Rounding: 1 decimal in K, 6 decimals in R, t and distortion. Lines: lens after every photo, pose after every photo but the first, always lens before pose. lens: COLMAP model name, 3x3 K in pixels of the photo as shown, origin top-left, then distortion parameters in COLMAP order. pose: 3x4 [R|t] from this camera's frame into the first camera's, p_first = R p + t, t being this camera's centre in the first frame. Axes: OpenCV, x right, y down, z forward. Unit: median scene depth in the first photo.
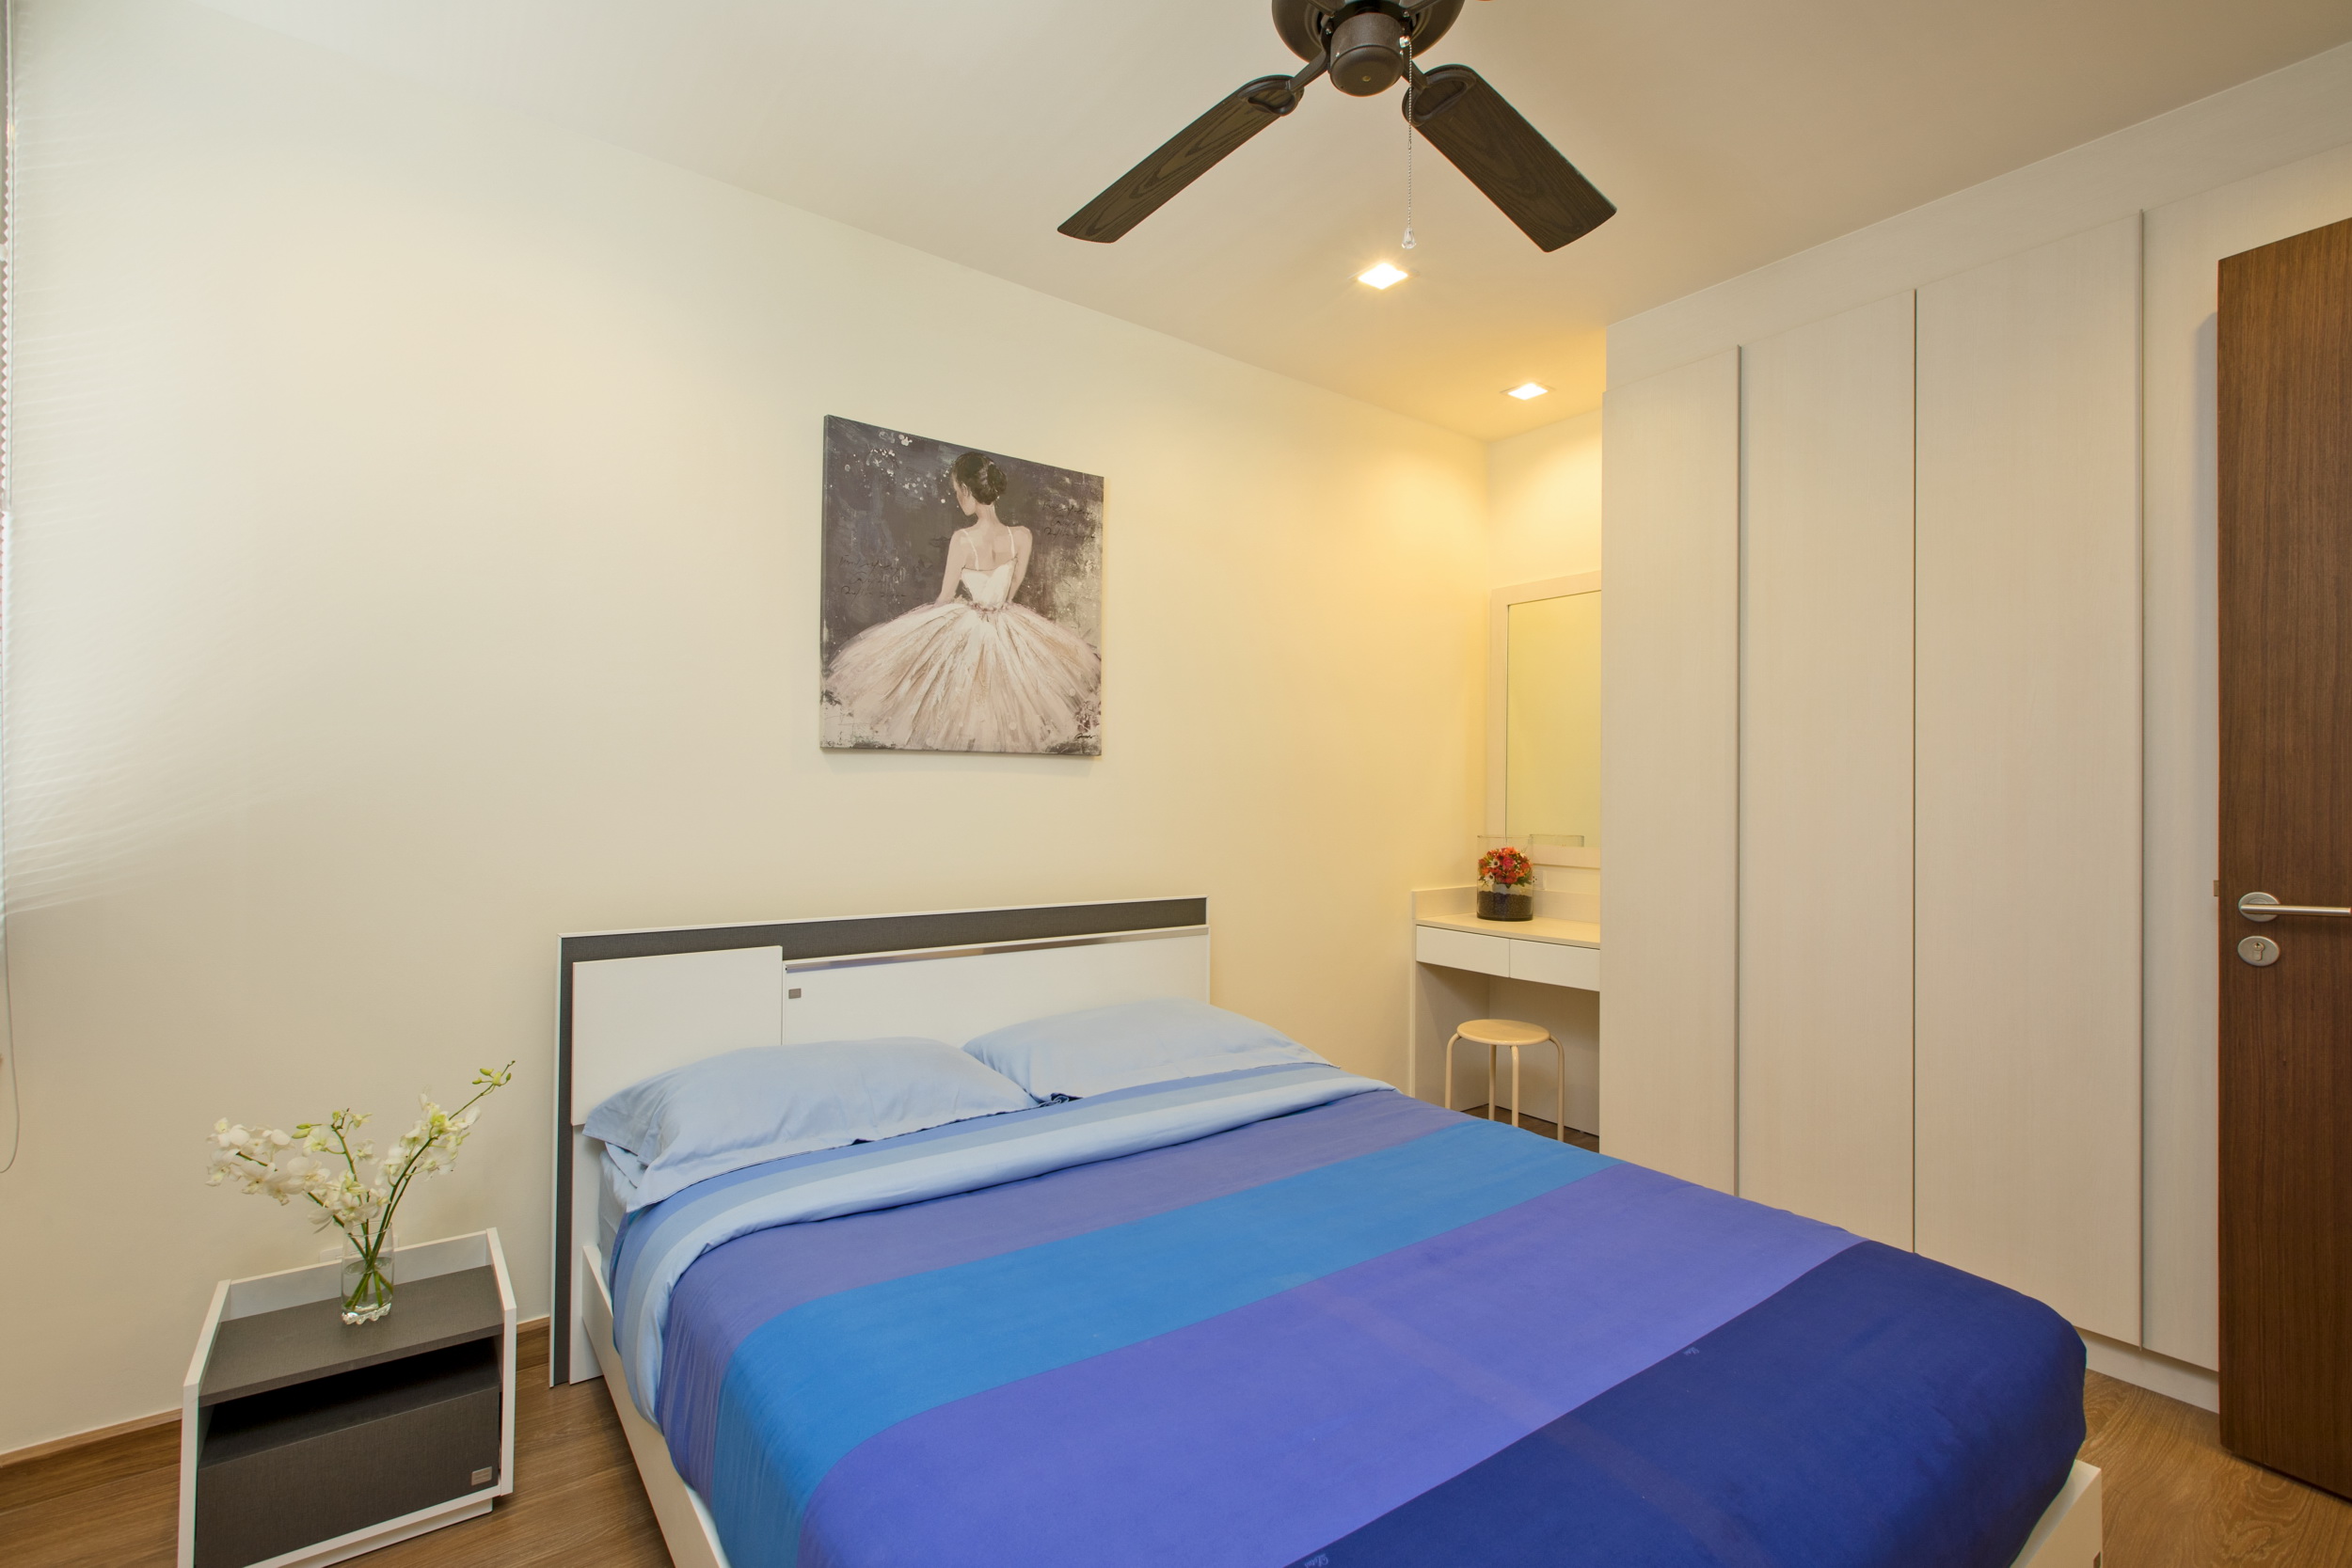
lens RADIAL K [[1066.6, 0, 1178.4], [0, 1066.6, 788.5], [0, 0, 1]] dist [-0.002755, 0.000799]
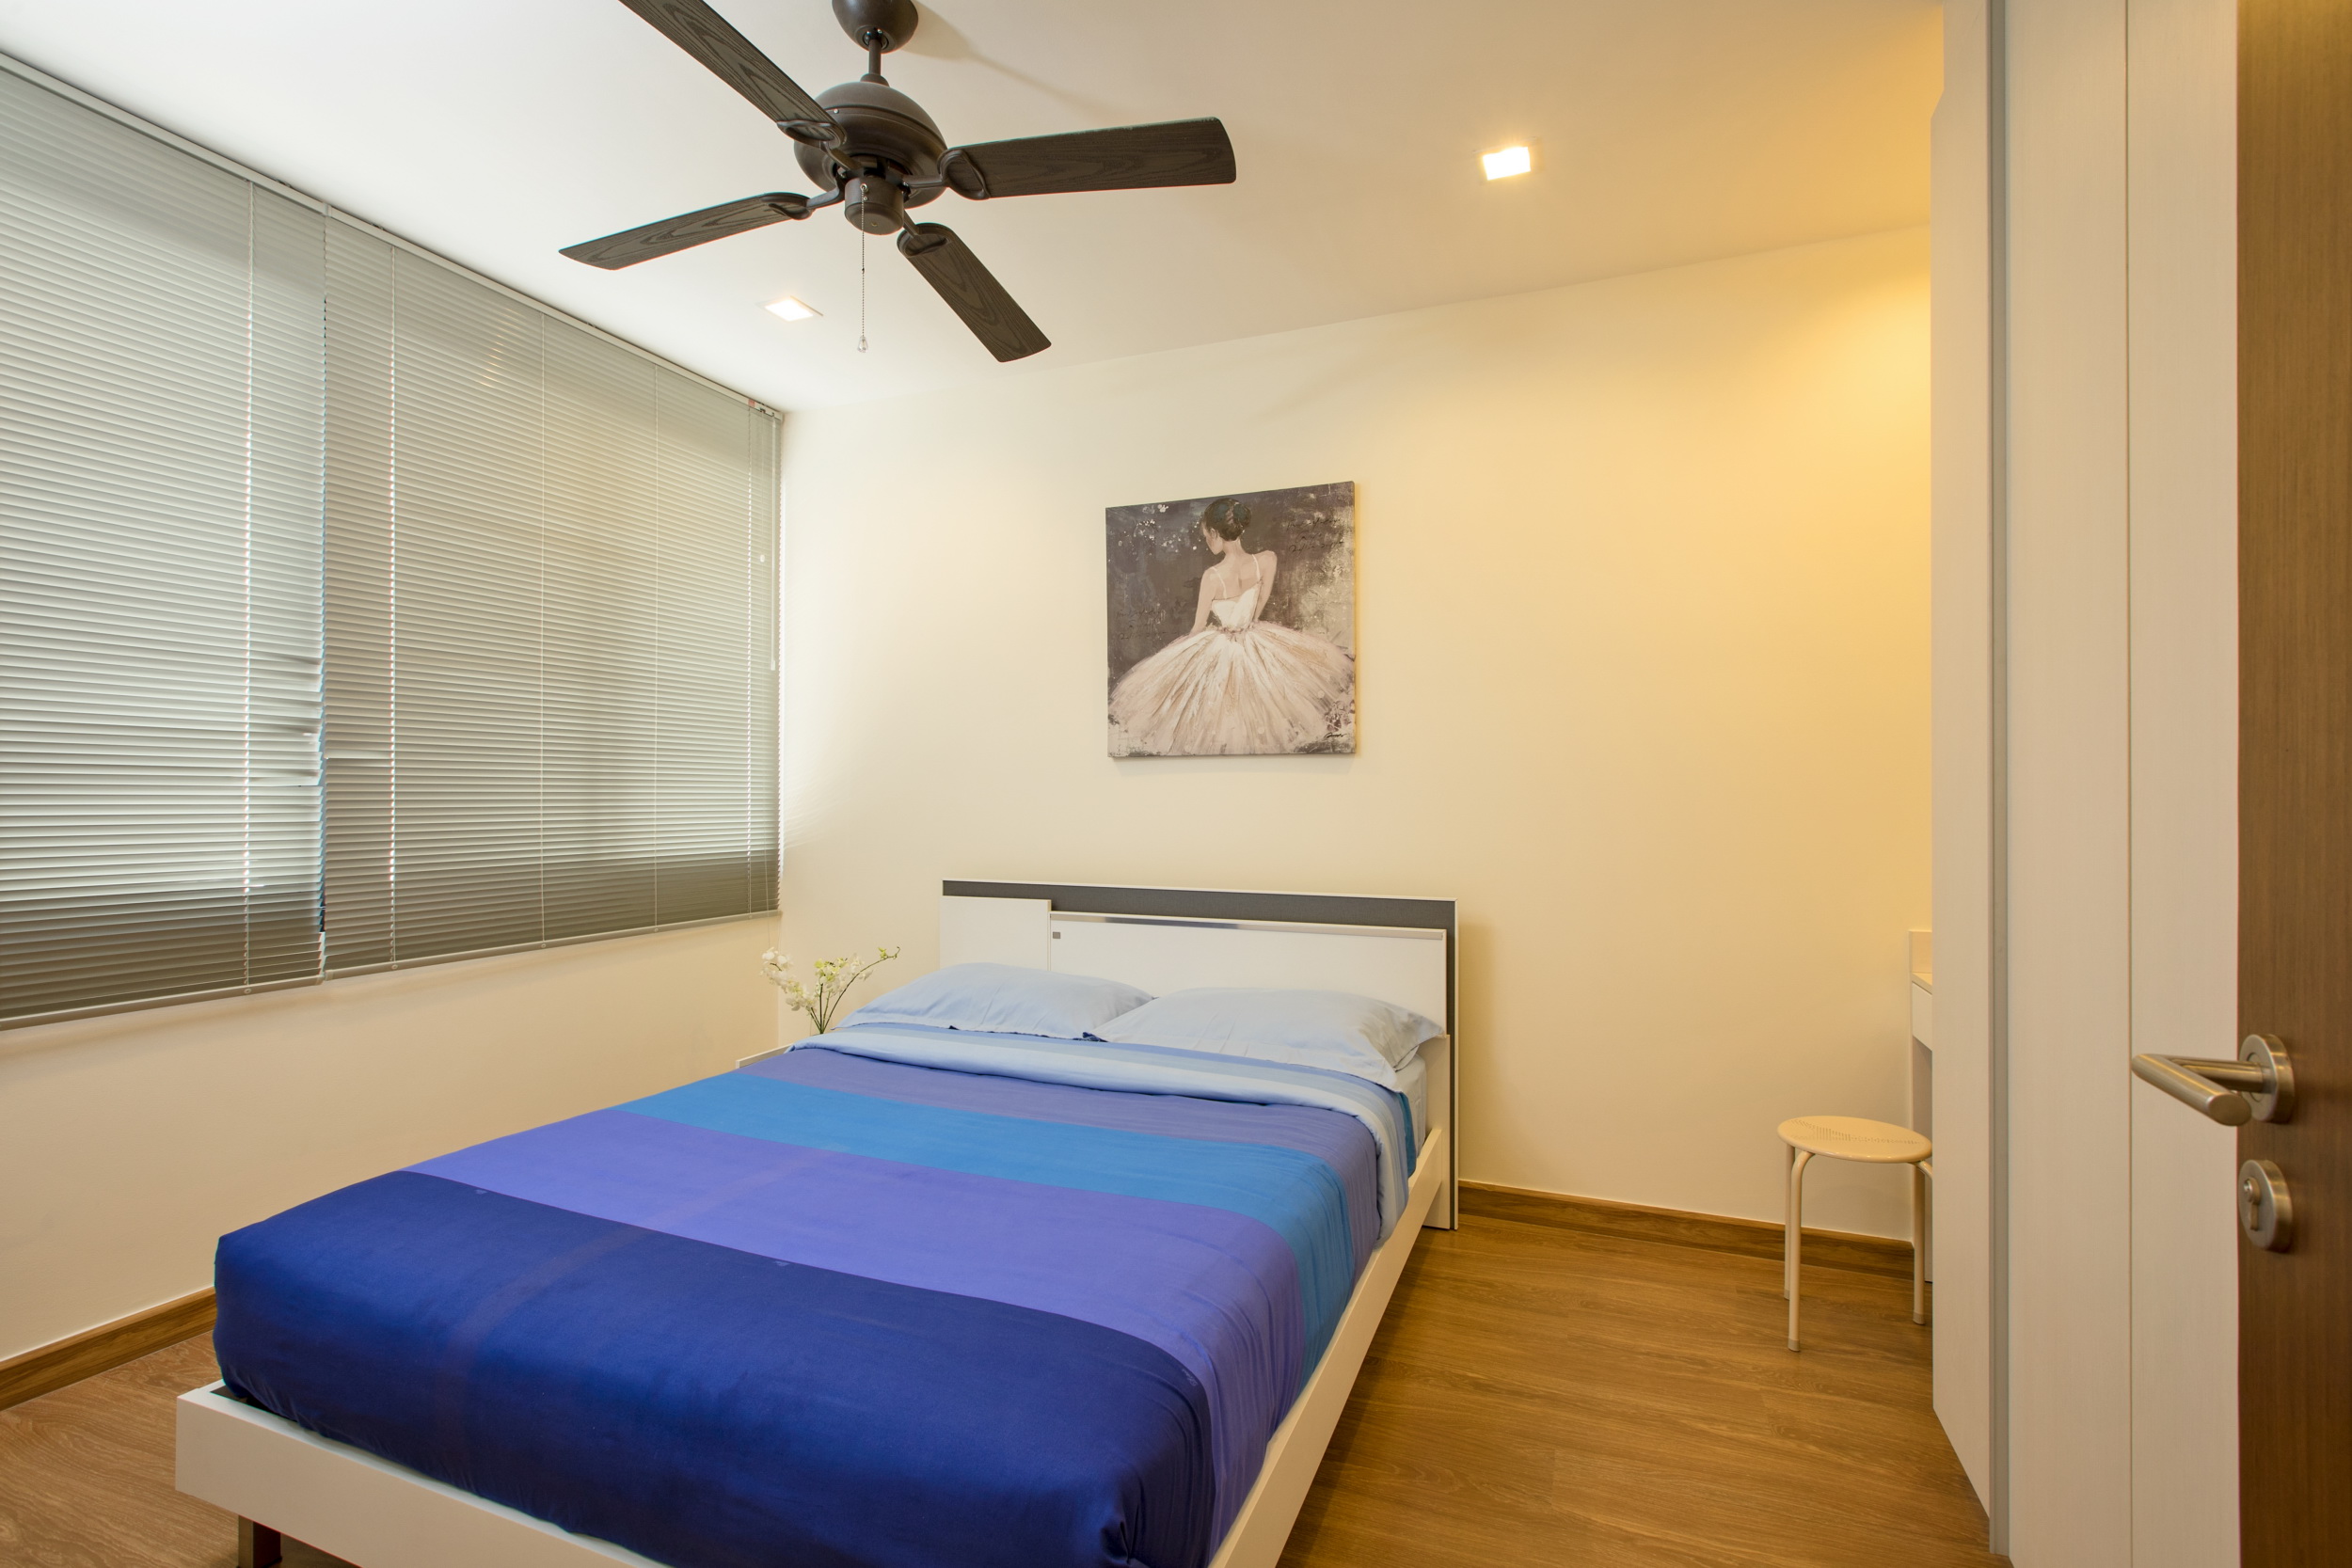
lens RADIAL K [[1066.6, 0, 1172.9], [0, 1066.6, 786.8], [0, 0, 1]] dist [-0.002755, 0.000799]
pose [[0.508897, -0.012364, -0.860739, 0.797092], [0.007849, 0.999922, -0.009723, 0.011325], [0.860792, -0.001808, 0.508954, 0.364591]]
